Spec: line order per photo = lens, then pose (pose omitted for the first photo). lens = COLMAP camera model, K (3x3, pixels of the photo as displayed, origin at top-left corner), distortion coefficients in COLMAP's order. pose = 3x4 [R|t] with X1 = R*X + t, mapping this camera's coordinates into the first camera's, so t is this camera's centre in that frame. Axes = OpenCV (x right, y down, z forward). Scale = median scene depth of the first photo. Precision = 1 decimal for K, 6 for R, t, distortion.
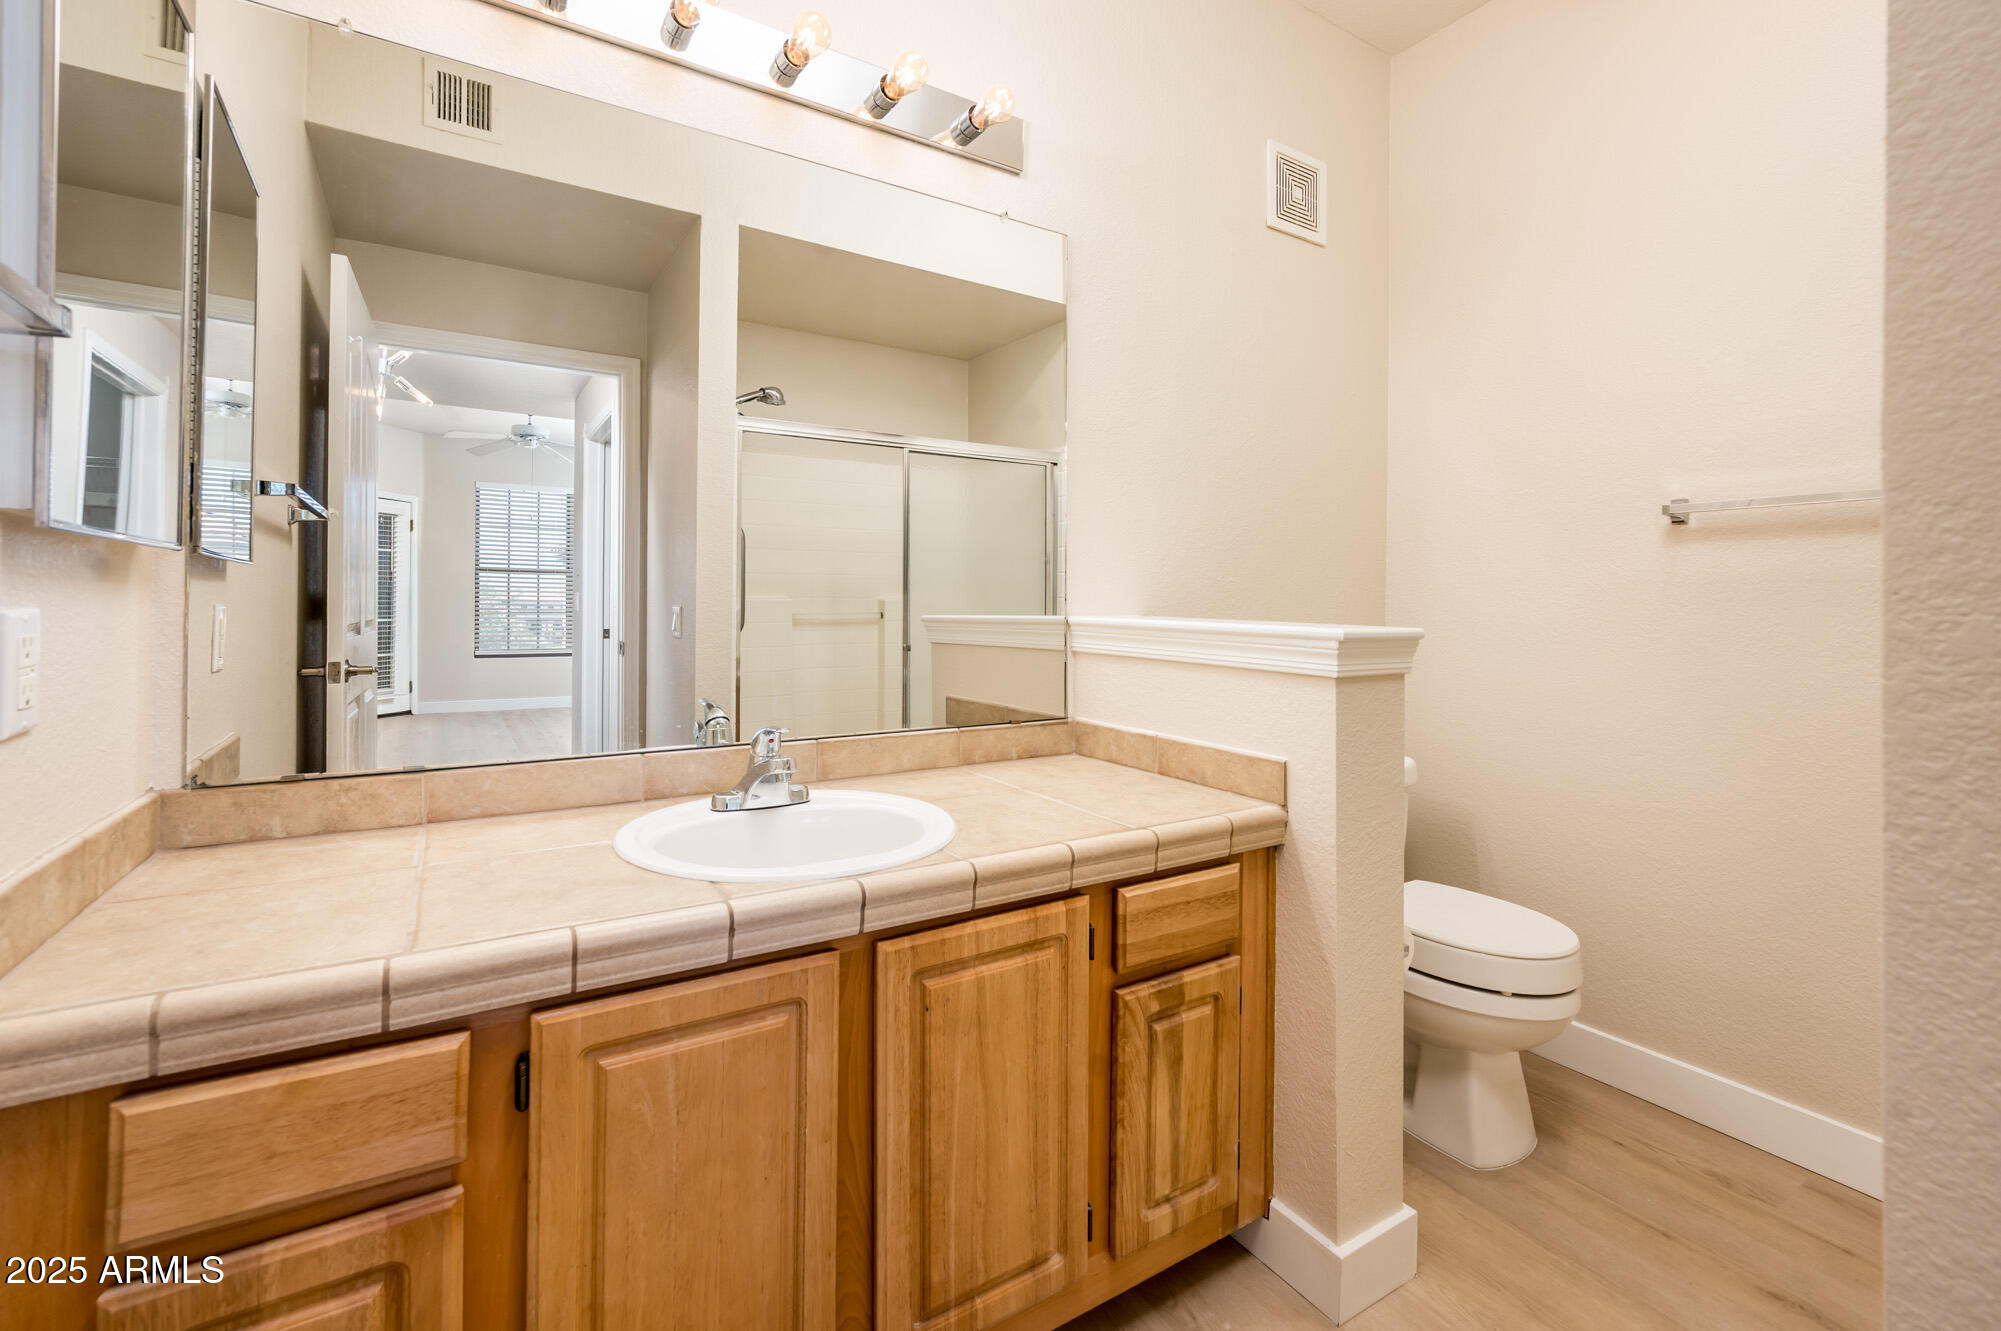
lens RADIAL K [[858.0, 0, 972.7], [0, 858.0, 600.7], [0, 0, 1]] dist [-0.000163, 0.002779]
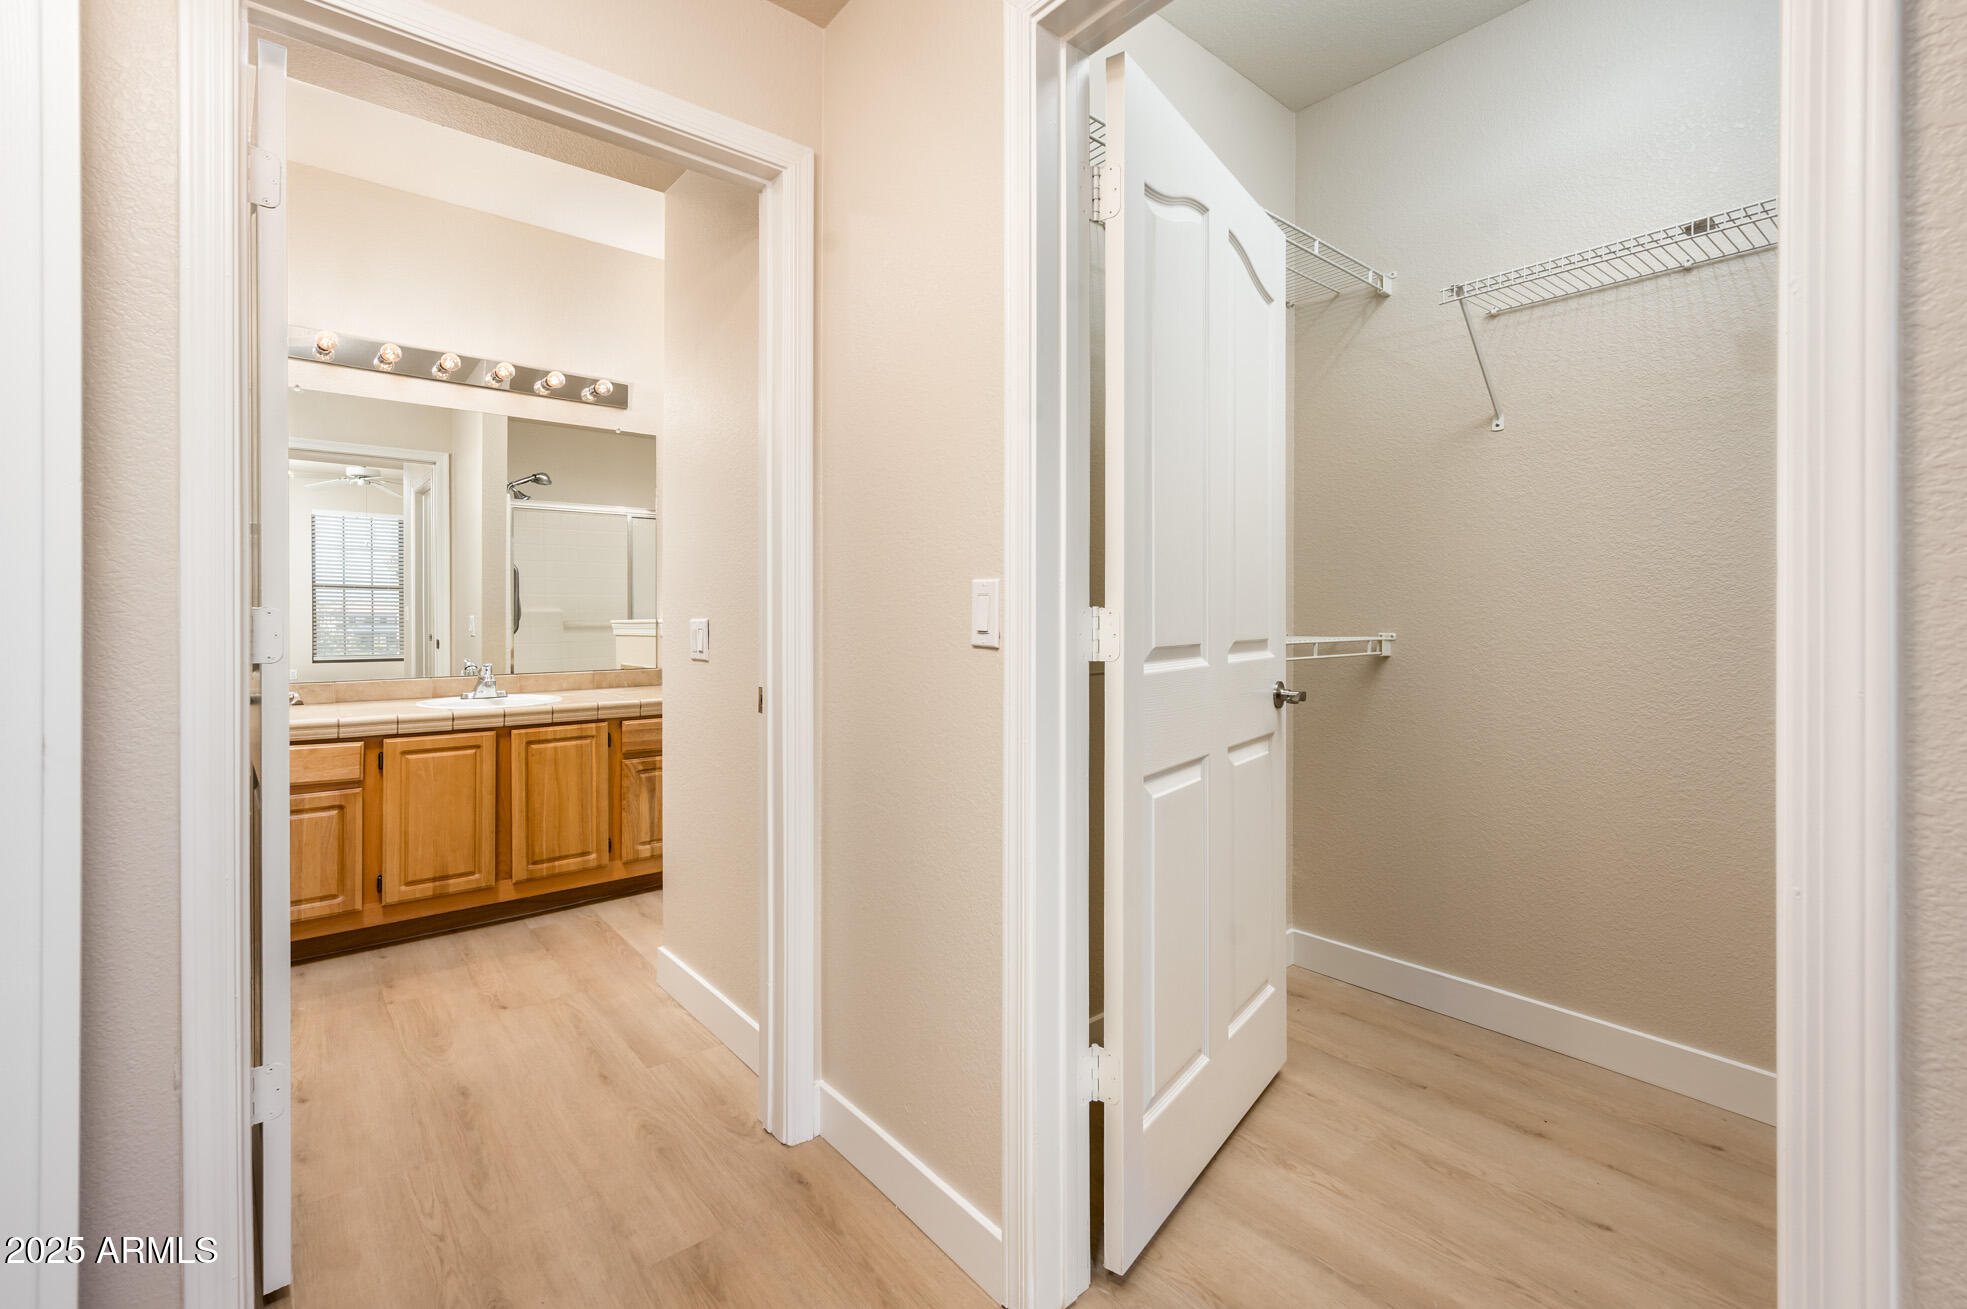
lens RADIAL K [[894.4, 0, 995.2], [0, 894.4, 616.0], [0, 0, 1]] dist [0.001591, 0.001332]
pose [[0.989684, -0.003515, 0.143228, 1.037187], [0.002799, 0.999983, 0.005200, 0.000032], [-0.143244, -0.004746, 0.989676, -2.151515]]
